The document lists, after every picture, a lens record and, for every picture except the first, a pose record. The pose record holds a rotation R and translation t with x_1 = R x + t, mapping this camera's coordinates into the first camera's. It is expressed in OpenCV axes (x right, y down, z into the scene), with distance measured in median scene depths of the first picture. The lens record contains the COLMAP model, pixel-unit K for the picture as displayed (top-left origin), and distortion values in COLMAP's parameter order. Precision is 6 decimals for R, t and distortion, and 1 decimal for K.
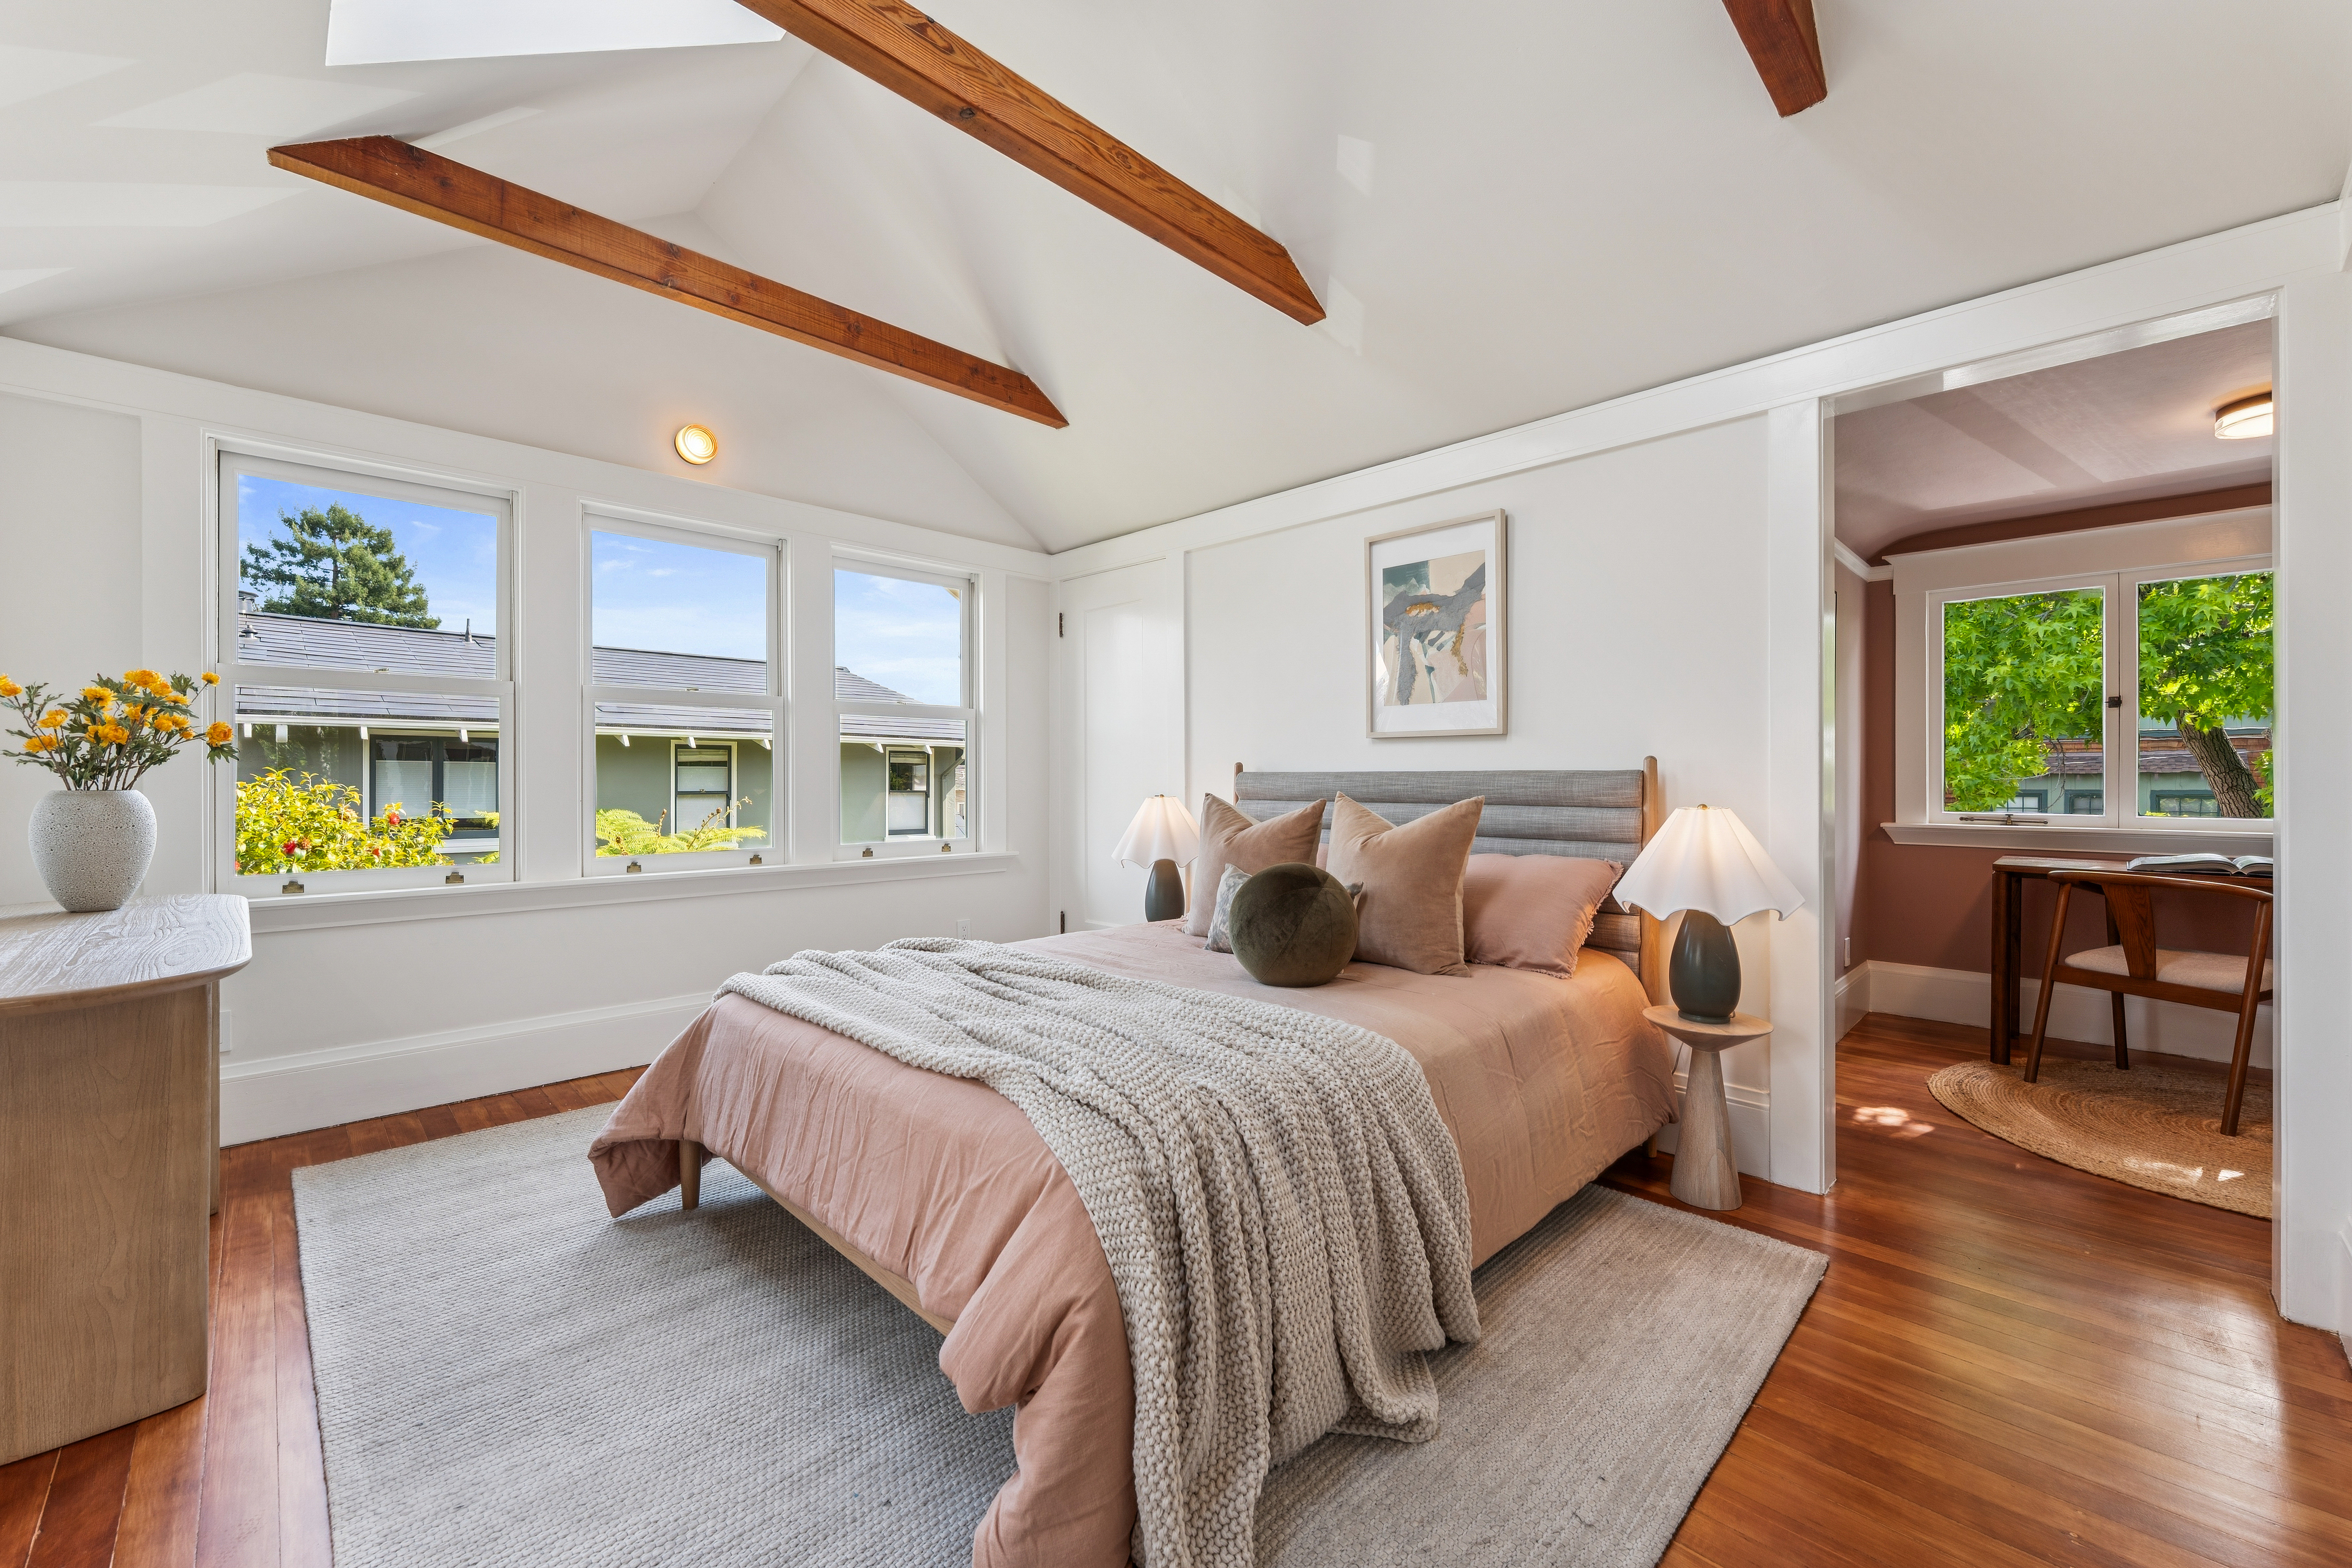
lens RADIAL K [[931.2, 0, 1171.4], [0, 931.2, 778.1], [0, 0, 1]] dist [-0.001278, -0.000512]
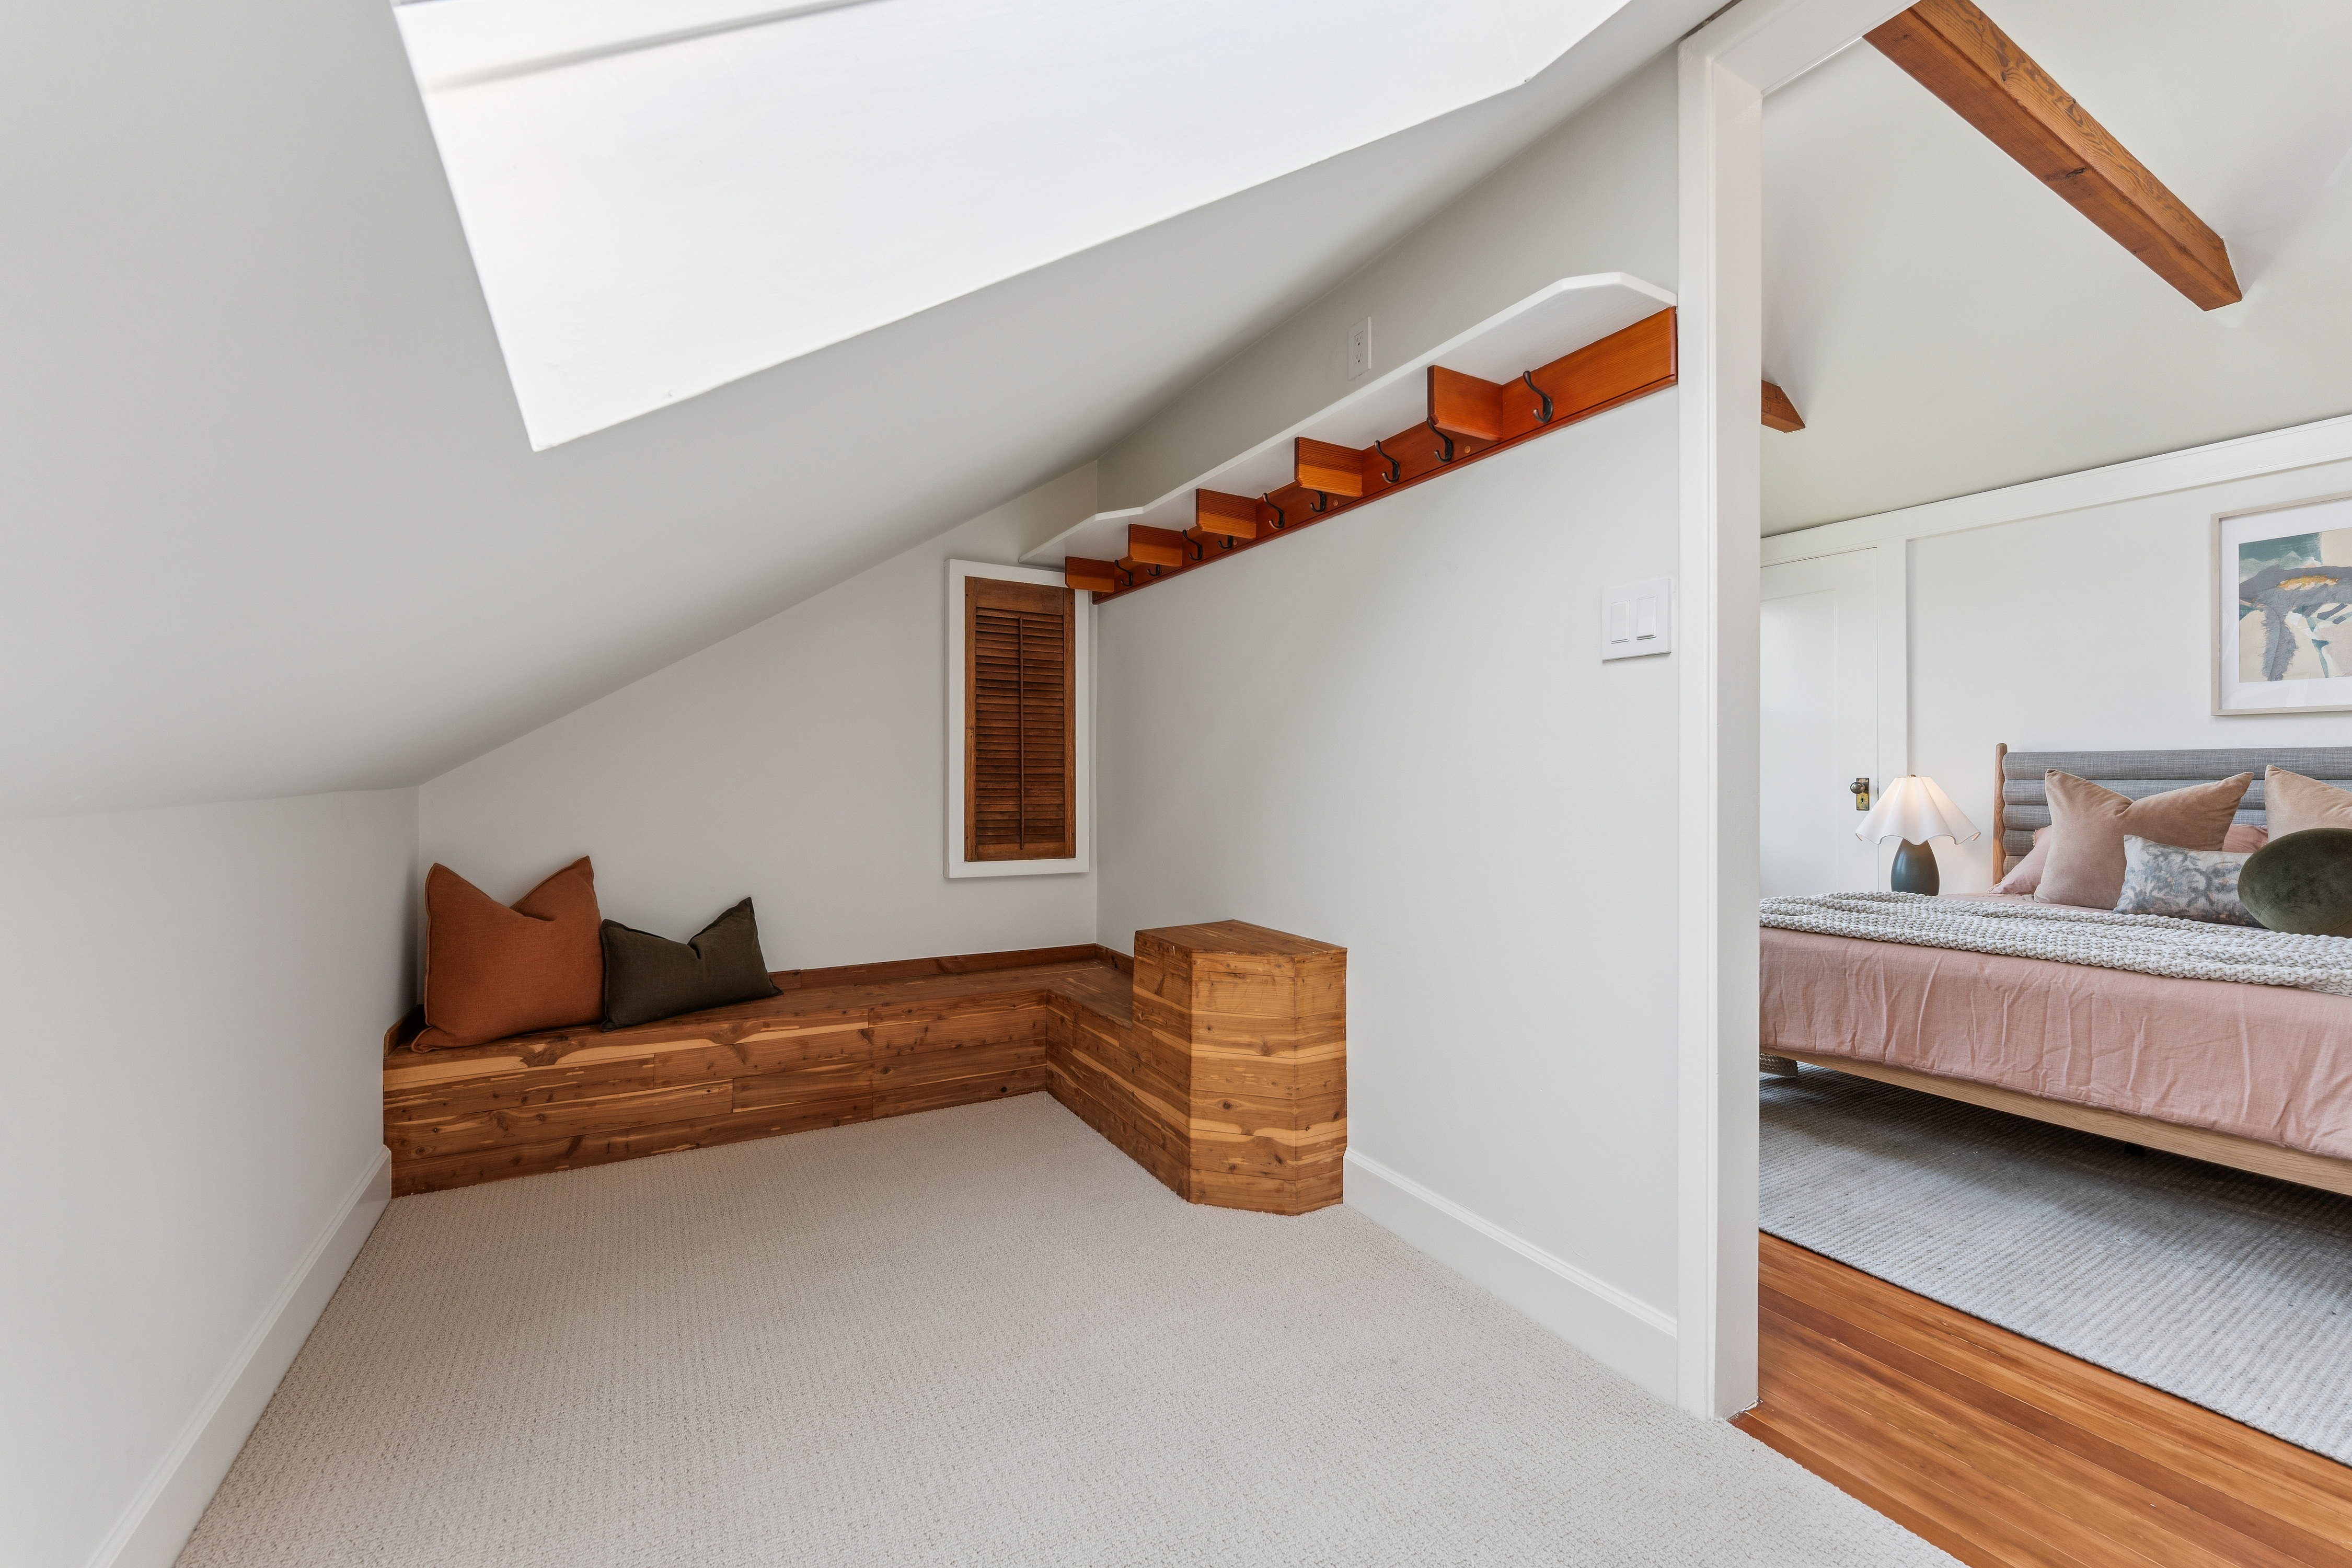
lens RADIAL K [[931.2, 0, 1171.4], [0, 931.2, 778.1], [0, 0, 1]] dist [-0.001278, -0.000512]
pose [[0.962573, 0.000520, -0.271023, -0.615095], [-0.000780, 0.999999, -0.000850, 0.025876], [0.271022, 0.001030, 0.962573, -0.260916]]
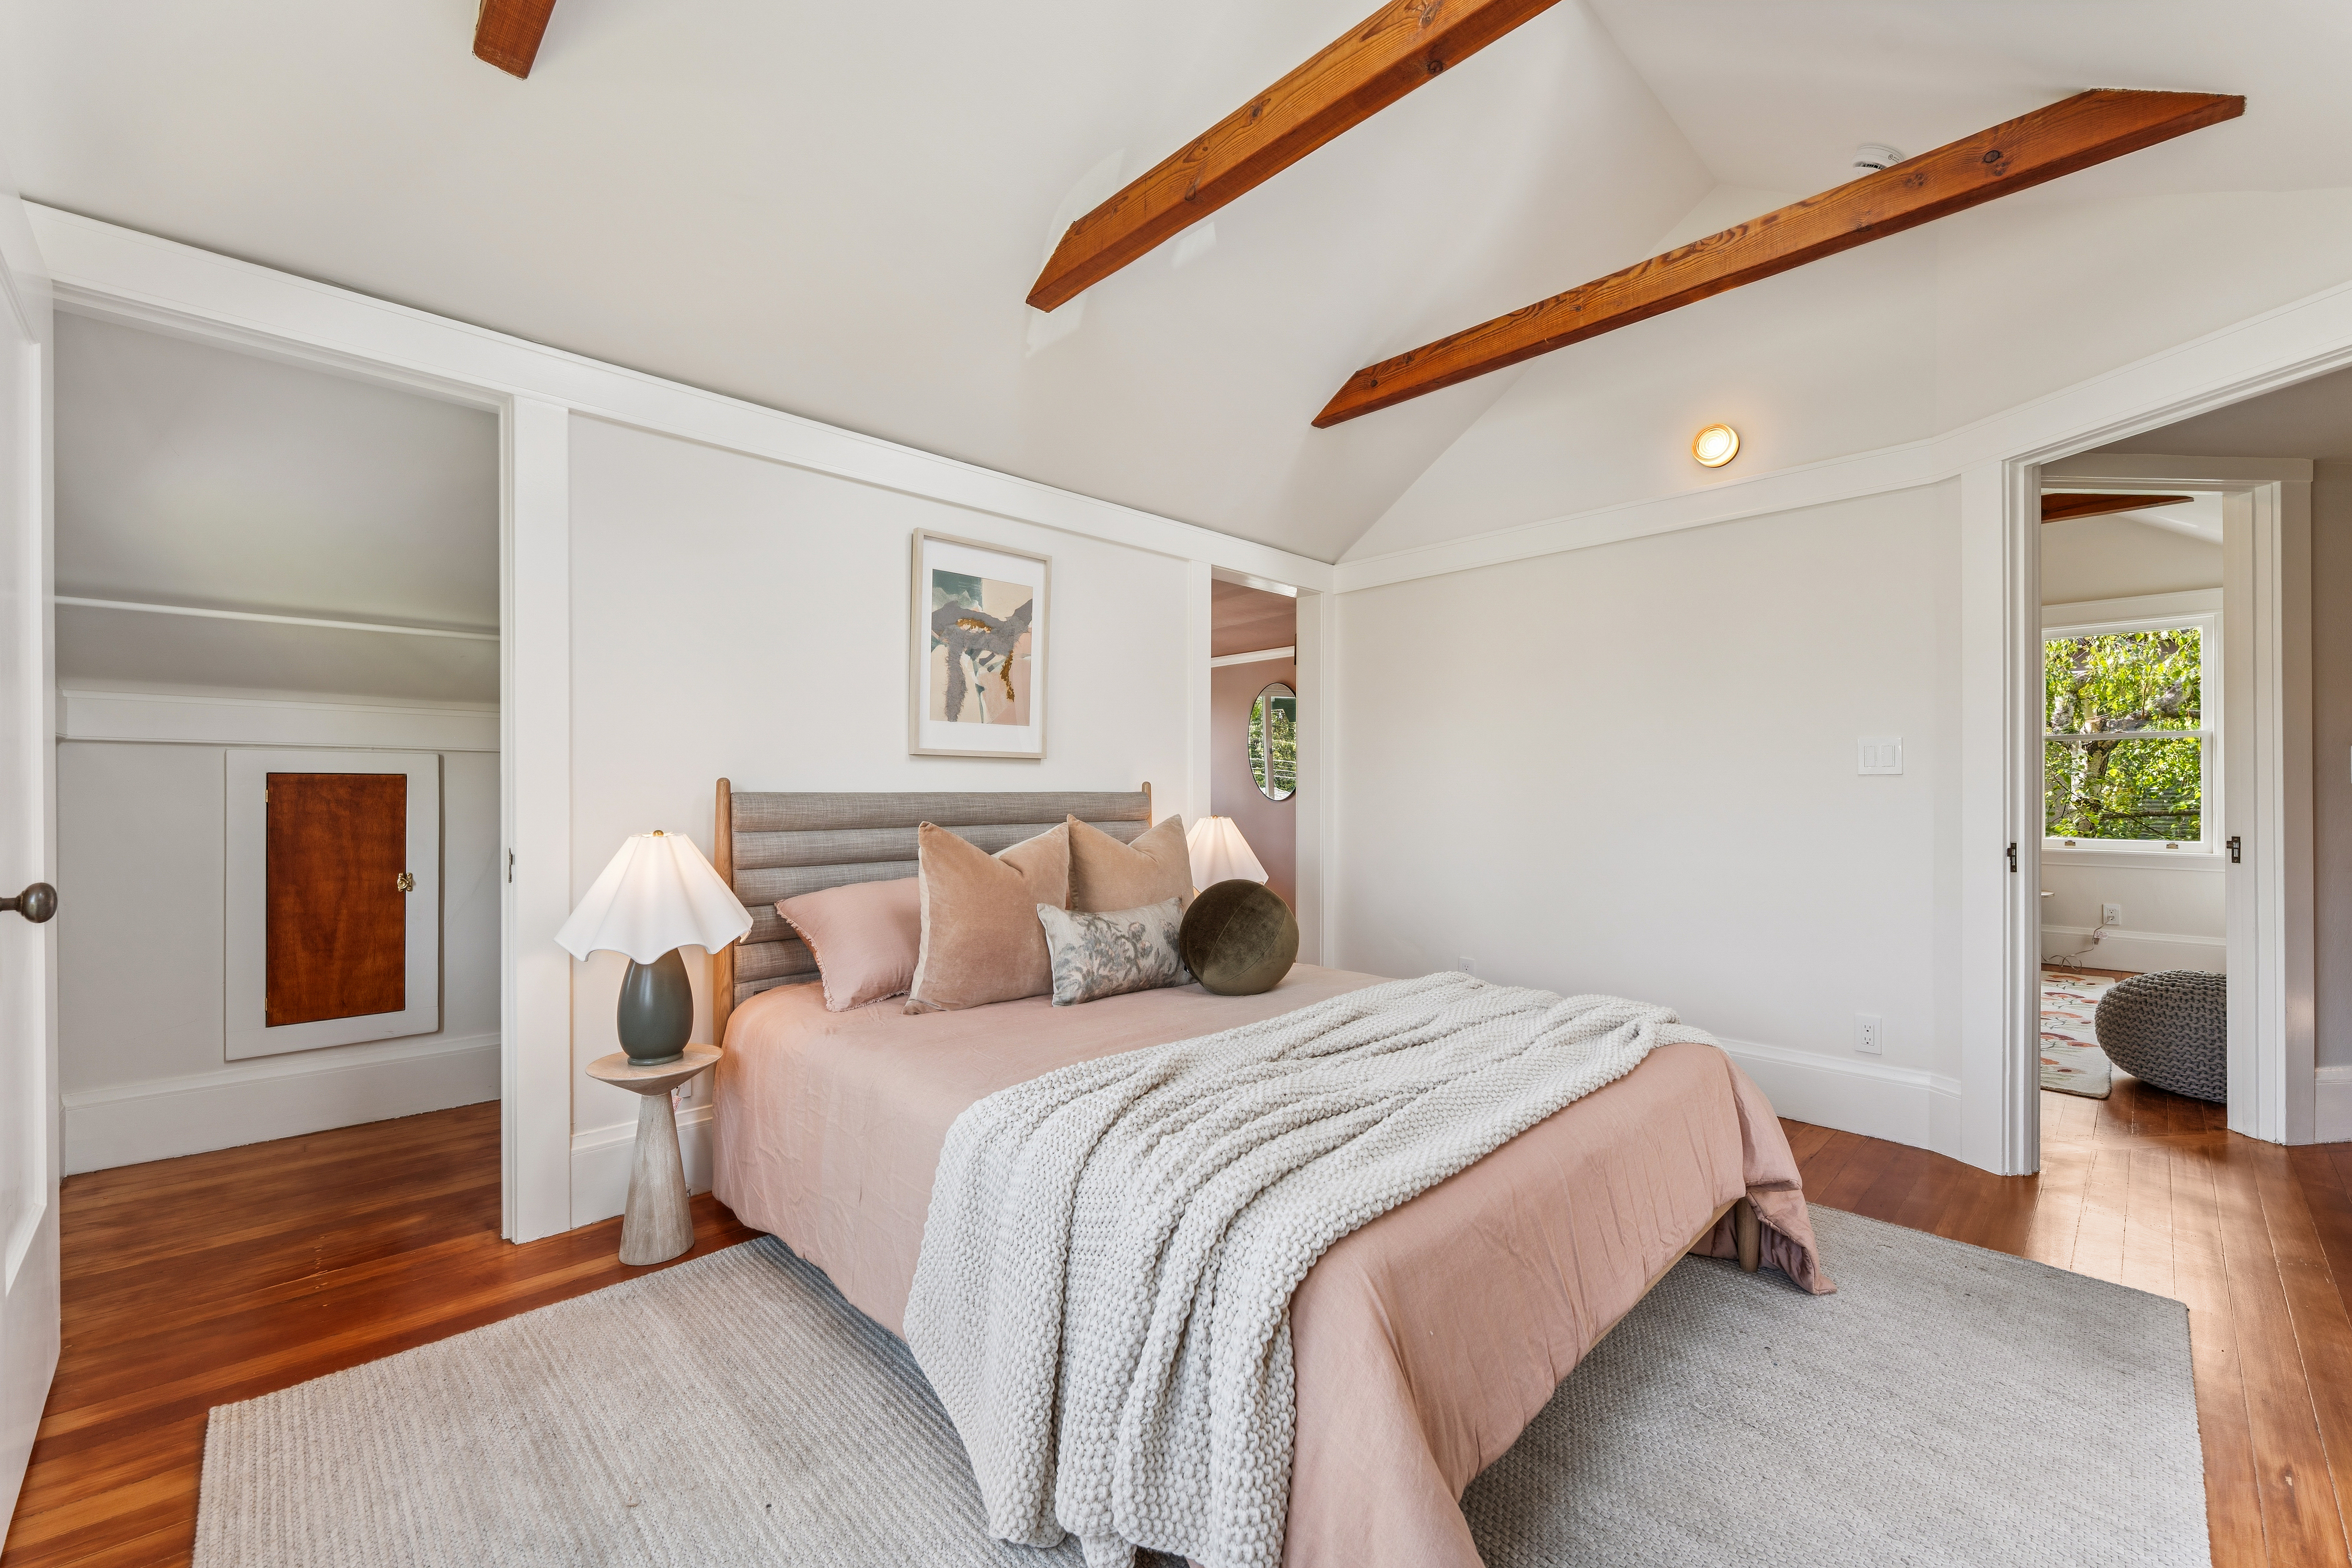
lens RADIAL K [[931.2, 0, 1171.4], [0, 931.2, 778.1], [0, 0, 1]] dist [-0.001278, -0.000512]
pose [[0.014702, 0.008563, 0.999855, -0.699703], [-0.001977, 0.999962, -0.008535, -0.014258], [-0.999890, -0.001851, 0.014719, 0.780424]]
